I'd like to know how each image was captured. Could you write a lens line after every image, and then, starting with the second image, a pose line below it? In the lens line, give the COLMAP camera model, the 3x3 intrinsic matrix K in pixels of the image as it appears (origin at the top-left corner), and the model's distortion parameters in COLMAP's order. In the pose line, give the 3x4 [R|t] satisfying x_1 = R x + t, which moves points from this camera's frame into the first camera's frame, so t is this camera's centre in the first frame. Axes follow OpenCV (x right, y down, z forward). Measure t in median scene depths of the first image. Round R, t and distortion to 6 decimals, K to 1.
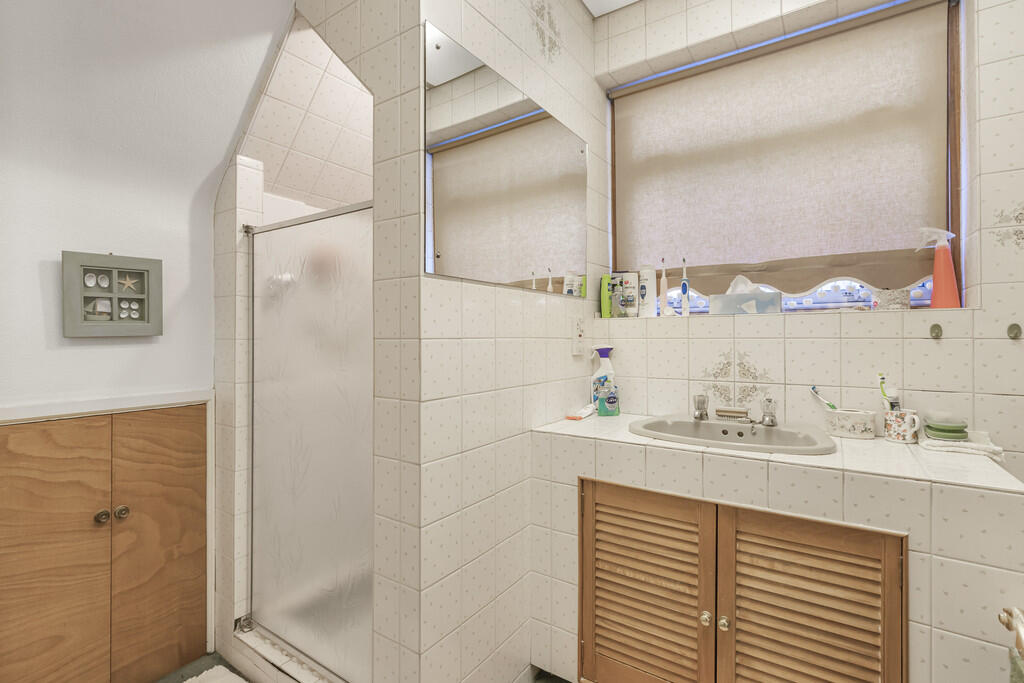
lens RADIAL K [[481.8, 0, 512.0], [0, 481.8, 341.5], [0, 0, 1]] dist [-0.022236, -0.000125]
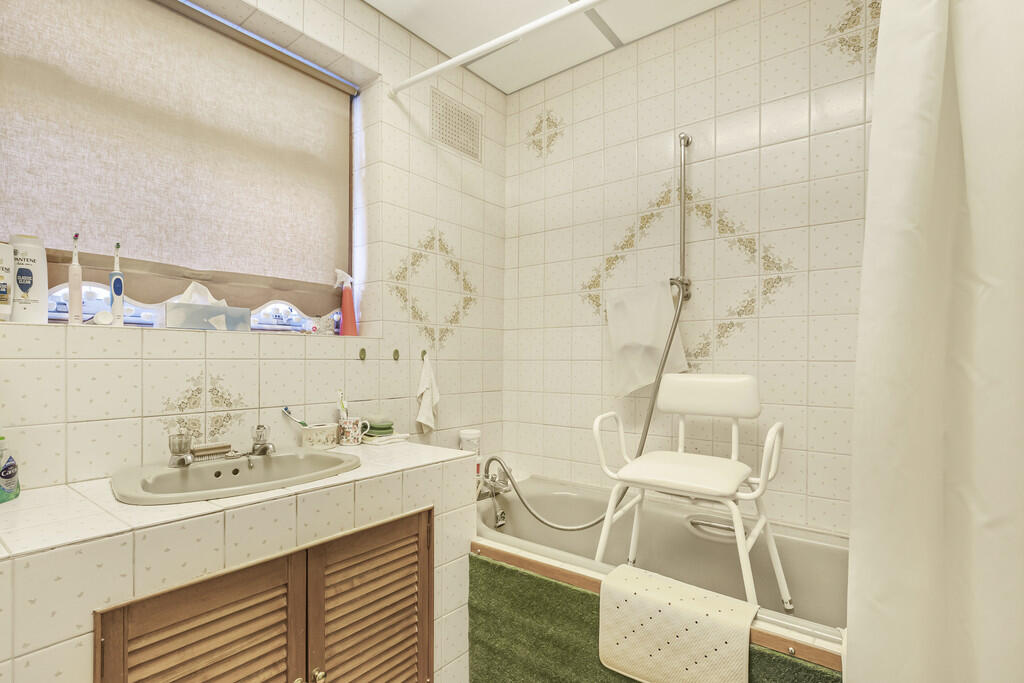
lens RADIAL K [[480.4, 0, 510.7], [0, 480.4, 364.4], [0, 0, 1]] dist [-0.002052, -0.000272]
pose [[0.077170, -0.009594, 0.996972, -0.319079], [0.003445, 0.999950, 0.009356, -0.003580], [-0.997012, 0.002712, 0.077199, 0.424825]]
